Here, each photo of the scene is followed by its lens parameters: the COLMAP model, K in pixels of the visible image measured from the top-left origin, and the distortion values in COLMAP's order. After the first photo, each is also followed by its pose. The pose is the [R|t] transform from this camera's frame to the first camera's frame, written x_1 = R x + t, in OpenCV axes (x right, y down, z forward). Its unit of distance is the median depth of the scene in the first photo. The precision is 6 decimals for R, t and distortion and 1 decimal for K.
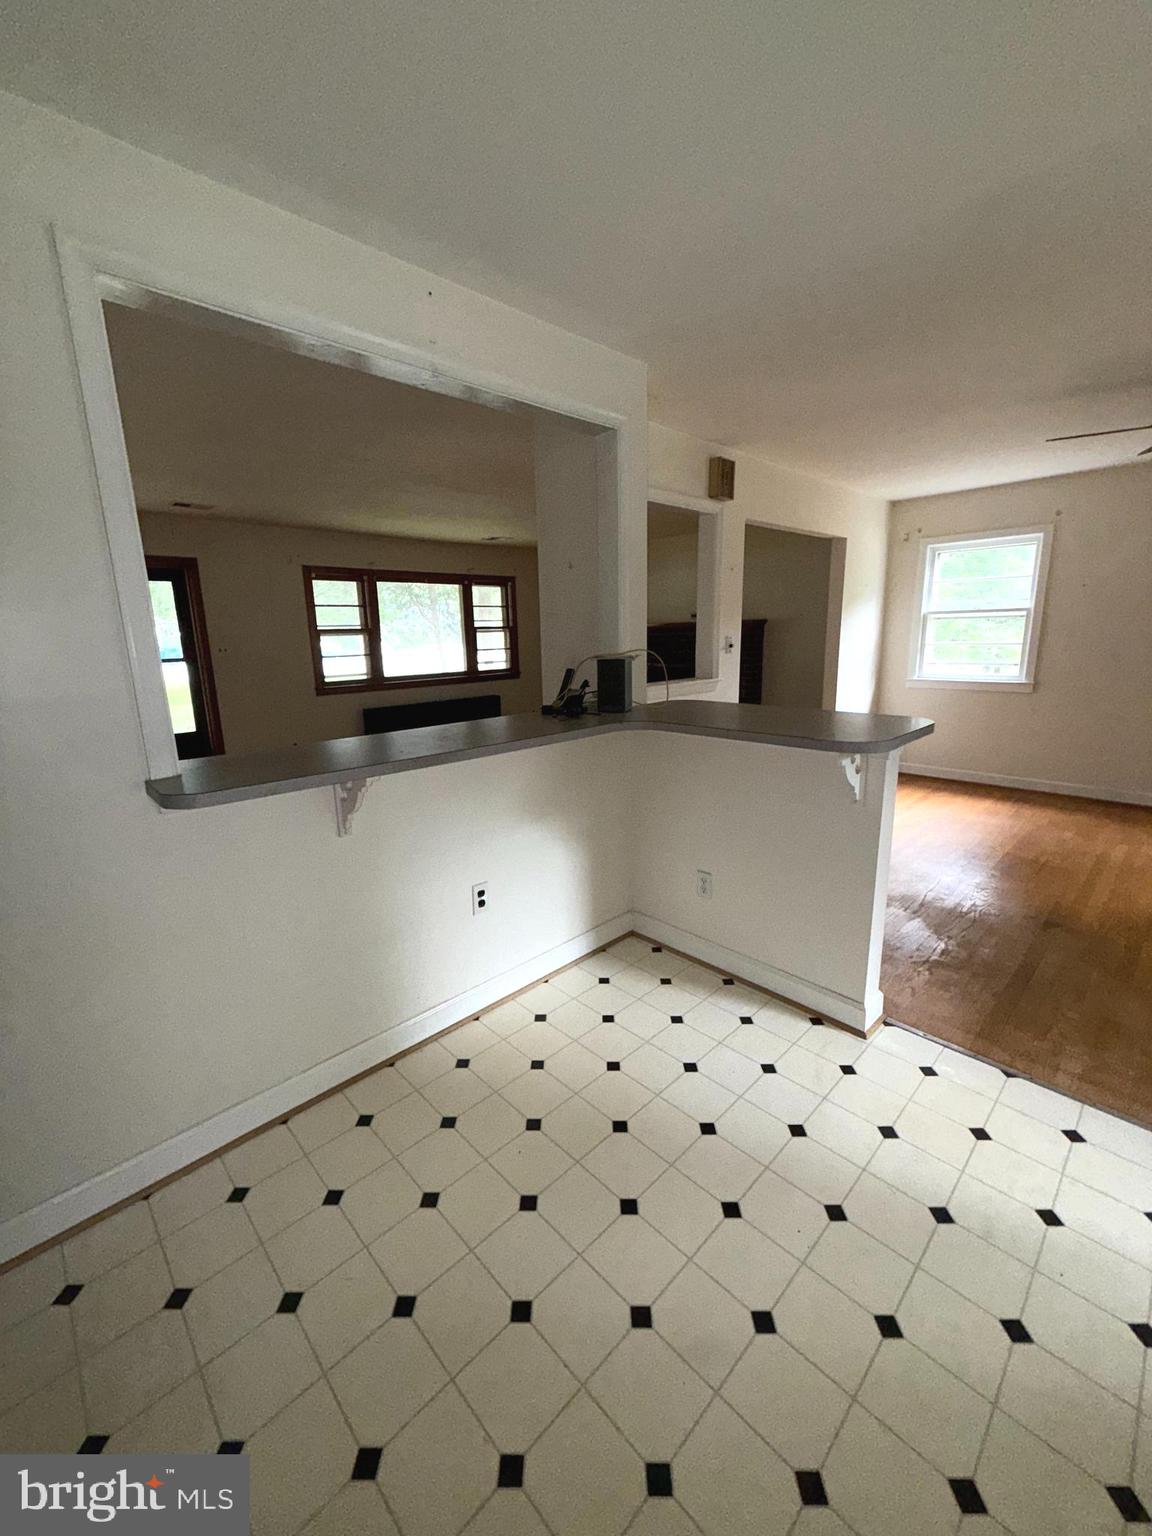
lens RADIAL K [[609.7, 0, 576.0], [0, 609.7, 768.0], [0, 0, 1]] dist [0.000223, 0.000568]
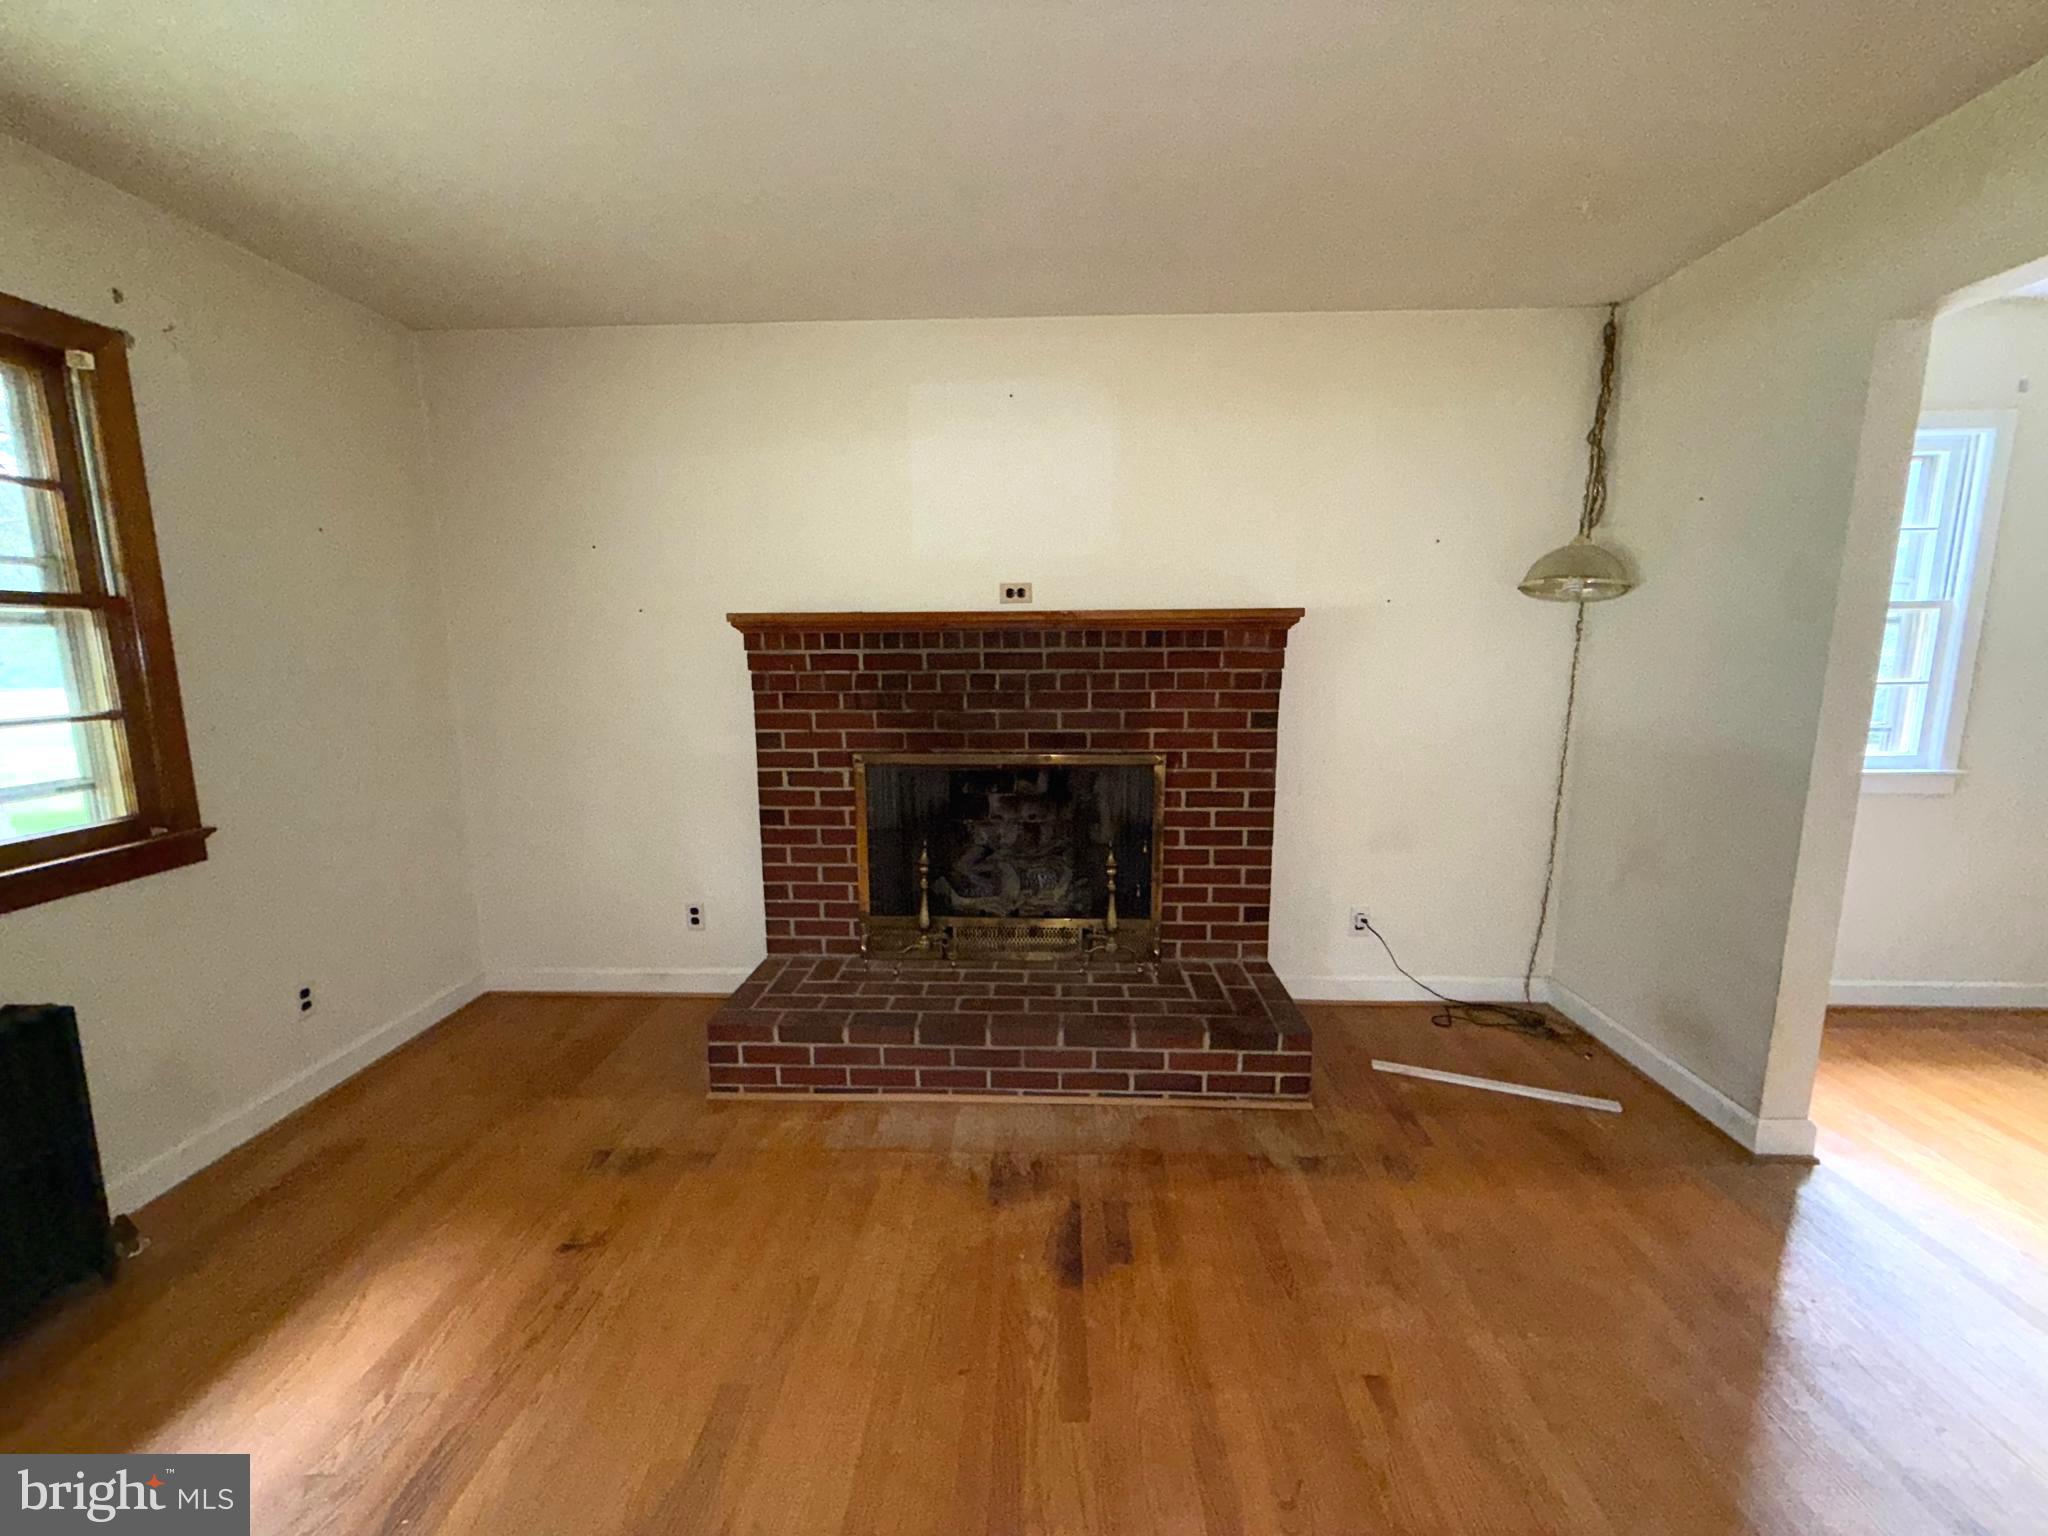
lens RADIAL K [[813.0, 0, 1024.0], [0, 813.0, 768.0], [0, 0, 1]] dist [0.000223, 0.000568]
pose [[0.717443, -0.084406, 0.691485, -0.086129], [0.139845, 0.989876, -0.024266, -0.139951], [-0.682436, 0.114110, 0.721984, 0.654986]]
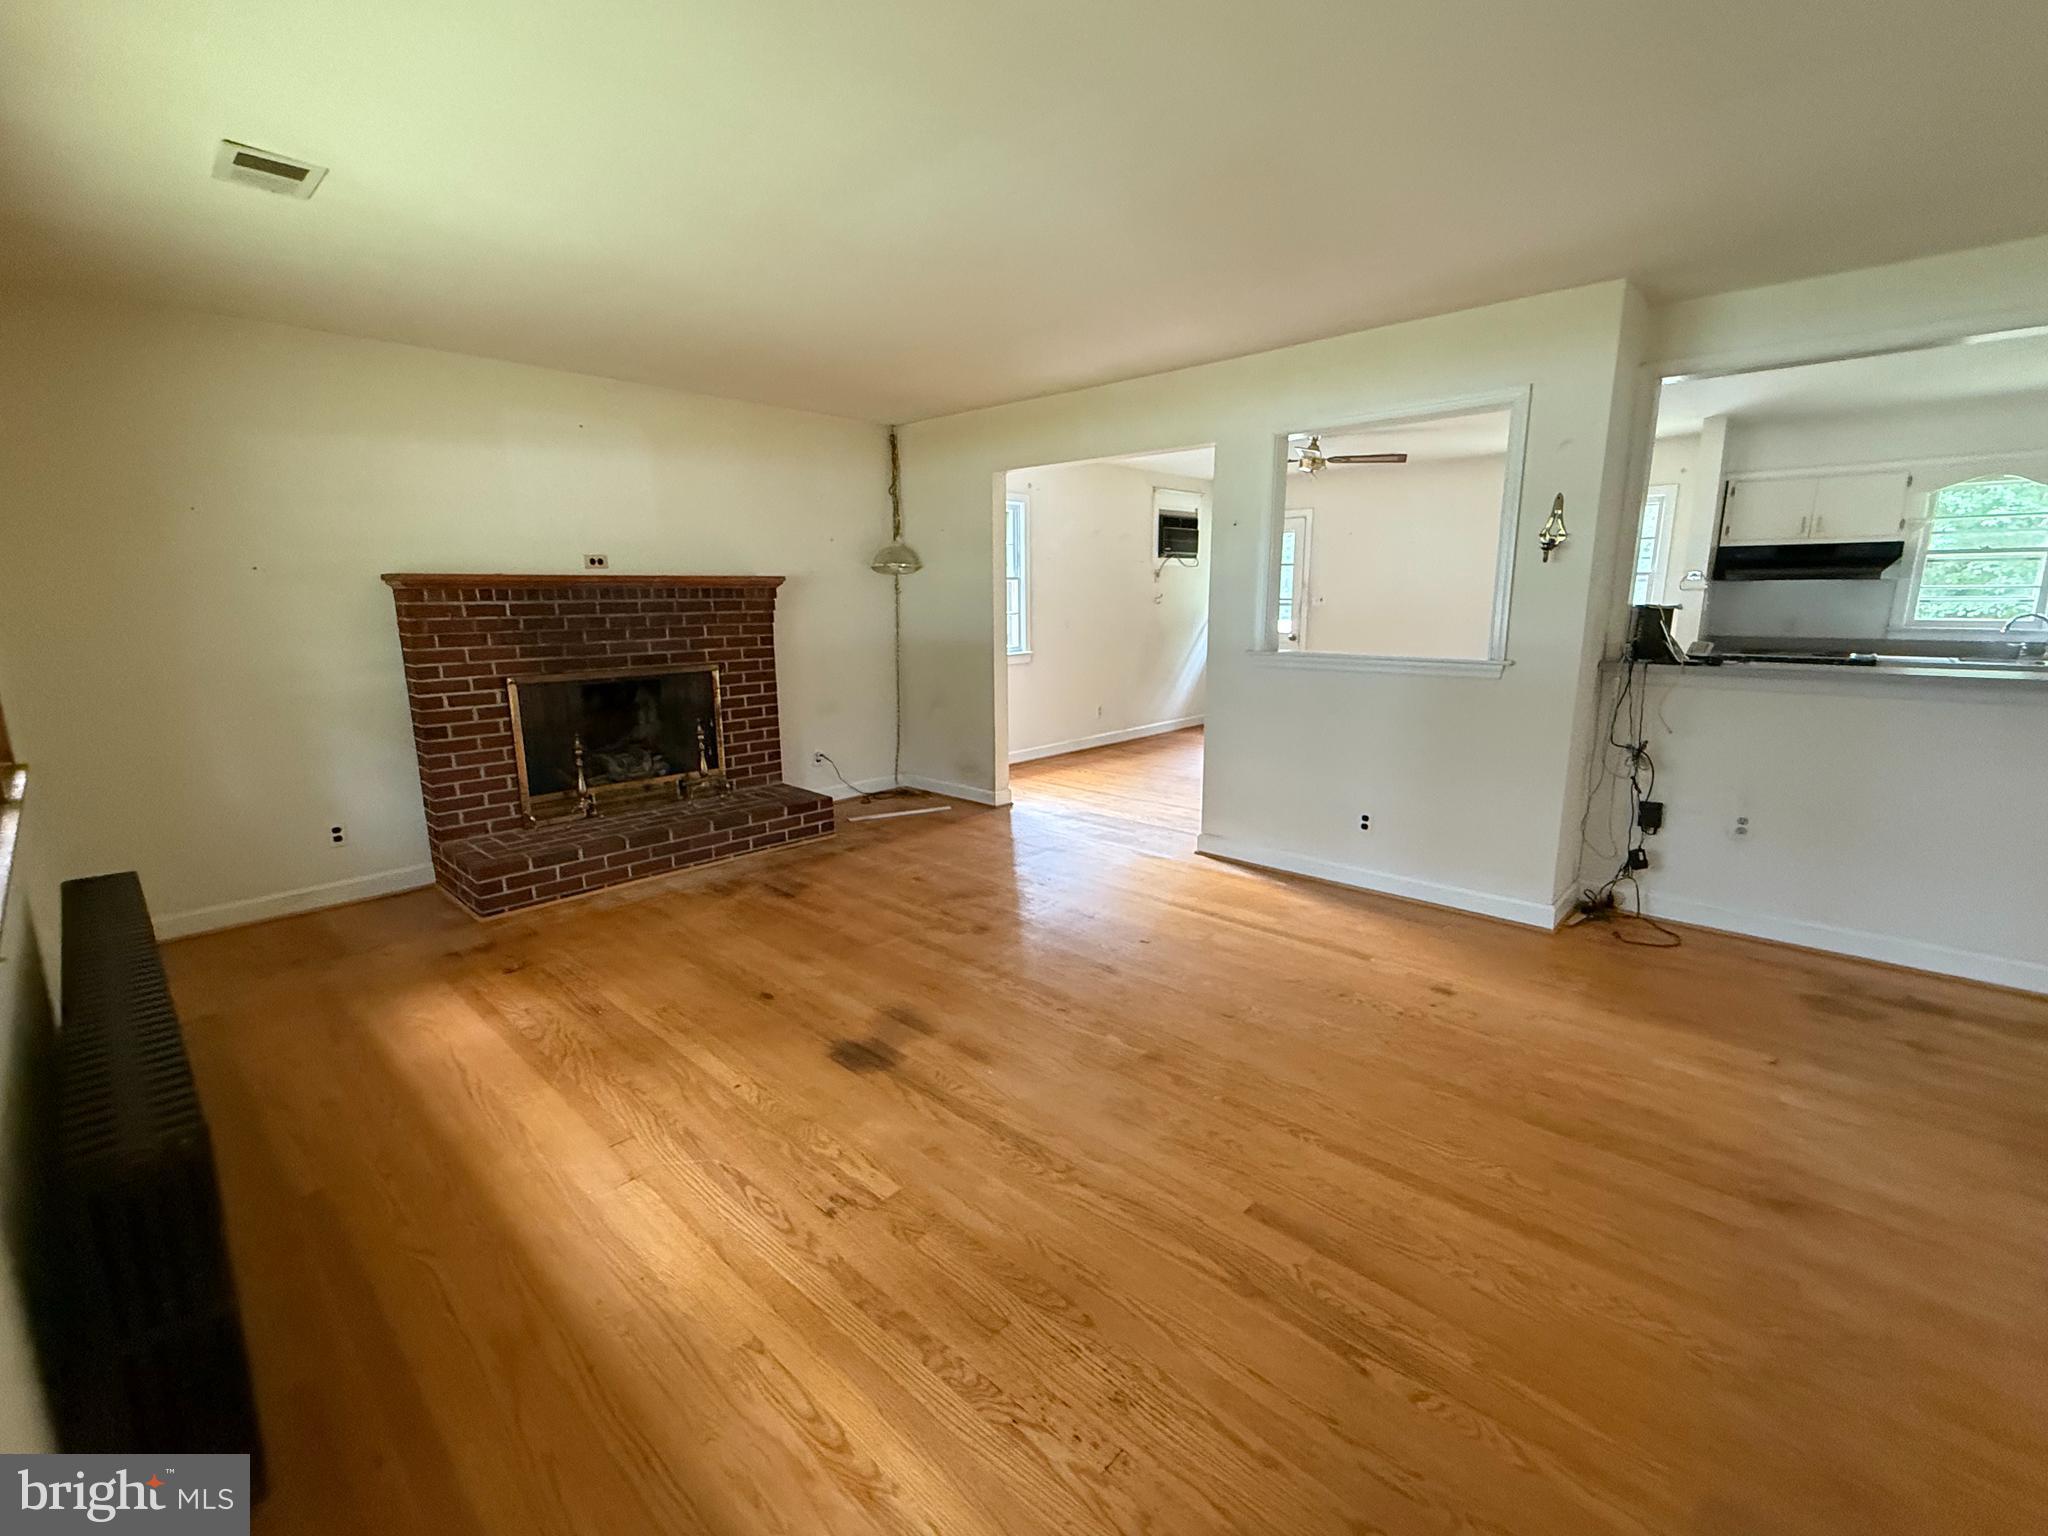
lens RADIAL K [[882.4, 0, 1024.0], [0, 882.4, 768.0], [0, 0, 1]] dist [0.000193, 0.000031]
pose [[-0.055826, -0.169292, 0.983984, -0.472138], [0.226877, 0.957589, 0.177622, -0.136786], [-0.972322, 0.233159, -0.015050, 0.683464]]
